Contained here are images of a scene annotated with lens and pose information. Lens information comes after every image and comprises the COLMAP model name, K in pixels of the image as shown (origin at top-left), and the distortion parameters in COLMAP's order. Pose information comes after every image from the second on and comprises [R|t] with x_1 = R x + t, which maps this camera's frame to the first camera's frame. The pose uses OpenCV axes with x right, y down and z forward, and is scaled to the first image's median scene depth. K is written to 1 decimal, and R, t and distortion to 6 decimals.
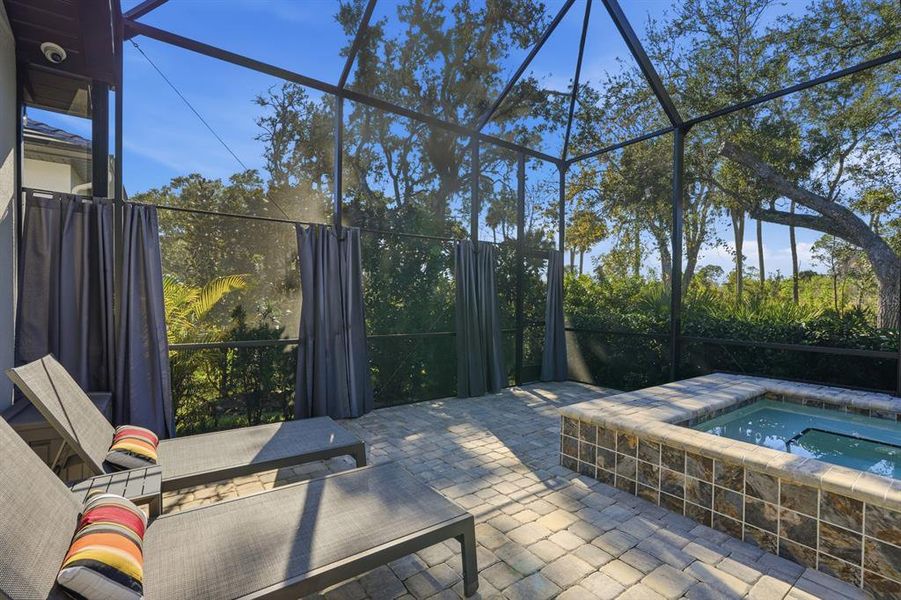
lens RADIAL K [[405.0, 0, 450.5], [0, 405.0, 300.0], [0, 0, 1]] dist [-0.005798, 0.000307]
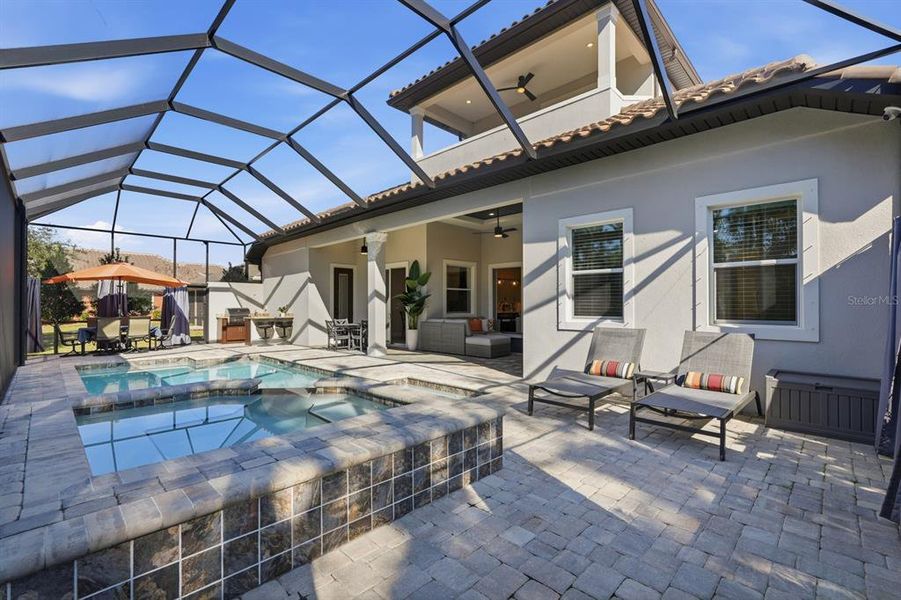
lens RADIAL K [[405.0, 0, 450.5], [0, 405.0, 300.0], [0, 0, 1]] dist [-0.005798, 0.000307]
pose [[-0.982704, -0.010799, -0.184871, 0.749801], [-0.008460, 0.999874, -0.013438, 0.017260], [0.184992, -0.011641, -0.982671, 2.502804]]
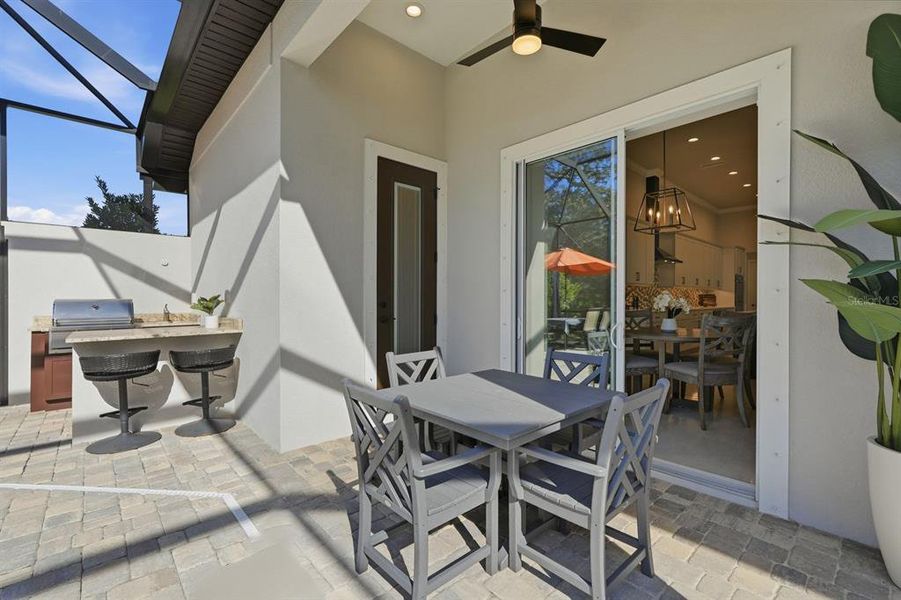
lens RADIAL K [[396.3, 0, 451.6], [0, 396.3, 293.7], [0, 0, 1]] dist [-0.002528, 0.000666]
pose [[-0.990819, -0.014756, -0.134391, 1.196012], [-0.013541, 0.999859, -0.009949, 0.045894], [0.134519, -0.008038, -0.990878, -1.550561]]
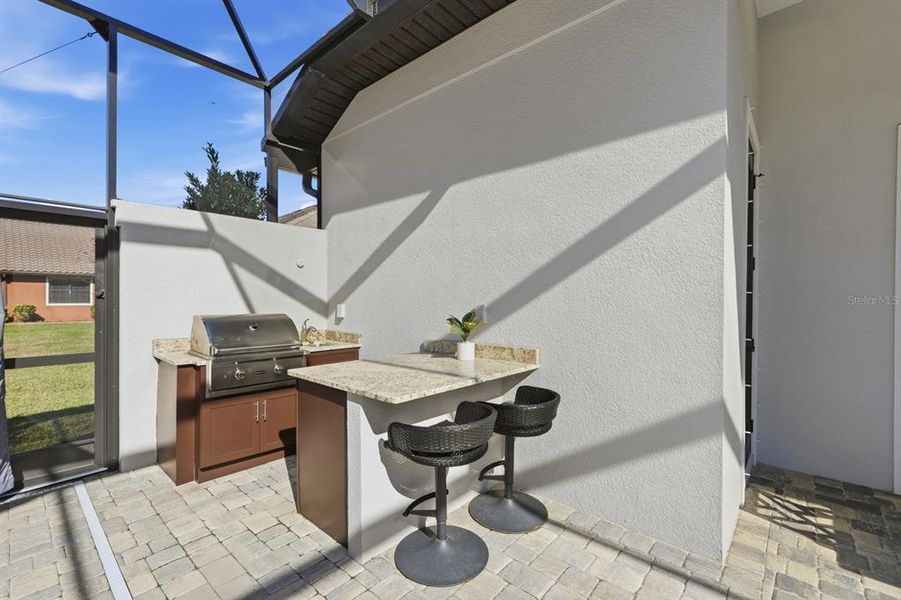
lens RADIAL K [[401.1, 0, 453.7], [0, 401.1, 298.5], [0, 0, 1]] dist [-0.014360, -0.000109]
pose [[-0.970320, -0.019993, -0.240997, 2.299117], [-0.019314, 0.999800, -0.005178, 0.014003], [0.241052, -0.000370, -0.970512, -2.200114]]
